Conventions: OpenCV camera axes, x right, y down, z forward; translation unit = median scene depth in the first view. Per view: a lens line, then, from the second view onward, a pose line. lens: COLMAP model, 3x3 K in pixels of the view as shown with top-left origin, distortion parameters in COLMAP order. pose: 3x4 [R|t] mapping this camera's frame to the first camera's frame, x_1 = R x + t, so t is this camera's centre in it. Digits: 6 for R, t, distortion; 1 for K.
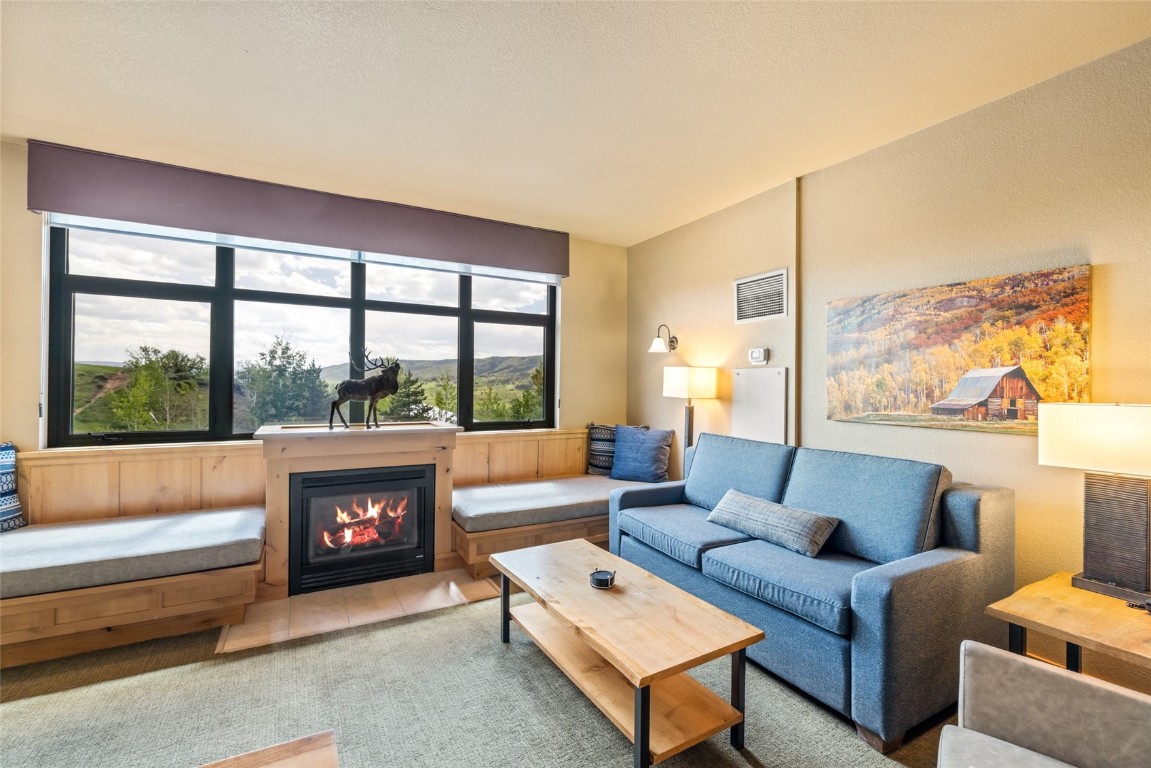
lens RADIAL K [[496.1, 0, 576.4], [0, 496.1, 387.1], [0, 0, 1]] dist [0.001138, -0.000005]
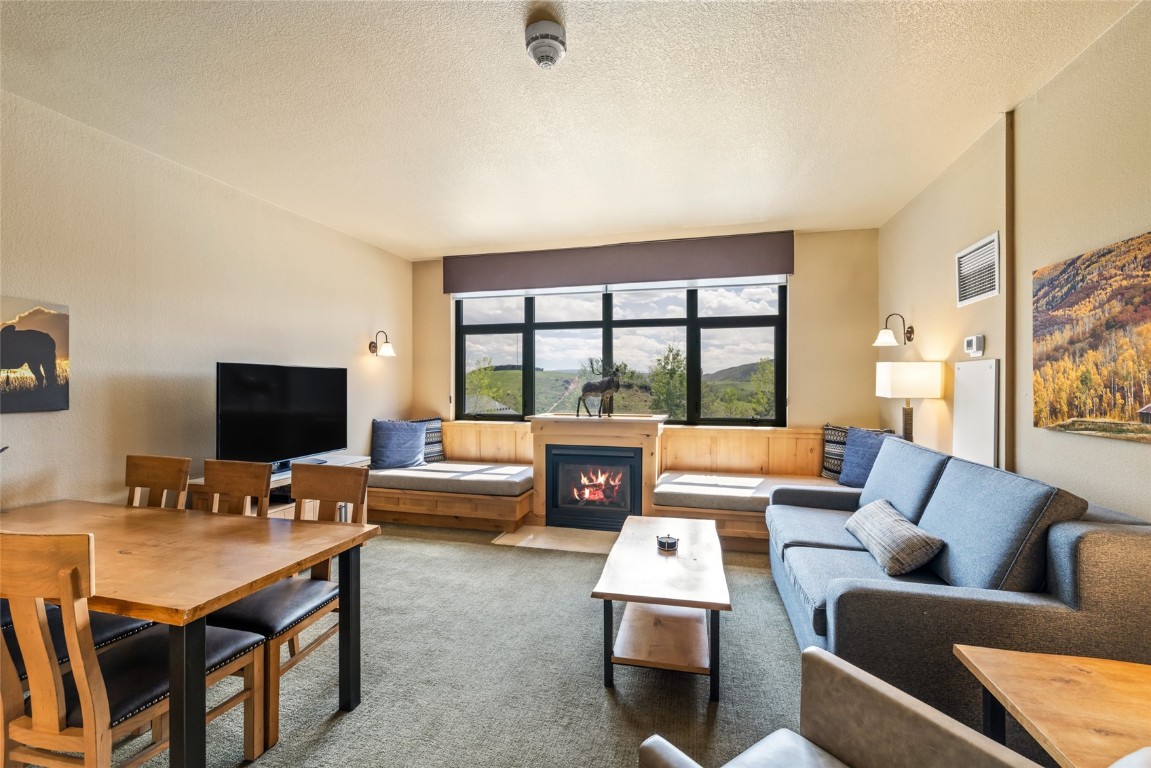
lens RADIAL K [[496.1, 0, 576.4], [0, 496.1, 387.1], [0, 0, 1]] dist [0.001138, -0.000005]
pose [[0.723502, -0.004016, -0.690310, 0.480366], [0.003292, 0.999992, -0.002367, 0.004150], [0.690314, -0.000560, 0.723510, -0.021832]]
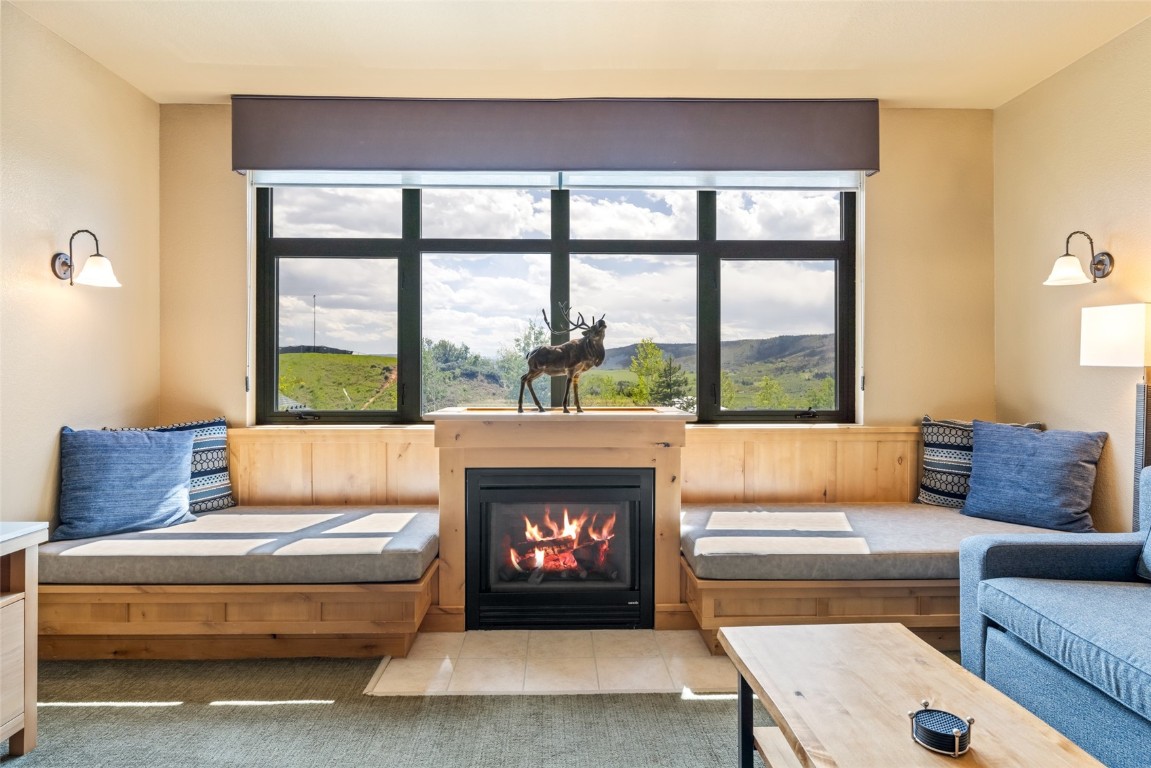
lens RADIAL K [[631.2, 0, 573.0], [0, 631.2, 375.4], [0, 0, 1]] dist [0.004138, -0.001535]
pose [[0.883985, -0.007545, -0.467454, 0.018321], [0.006475, 0.999971, -0.003896, 0.033741], [0.467471, 0.000417, 0.884009, 0.202842]]
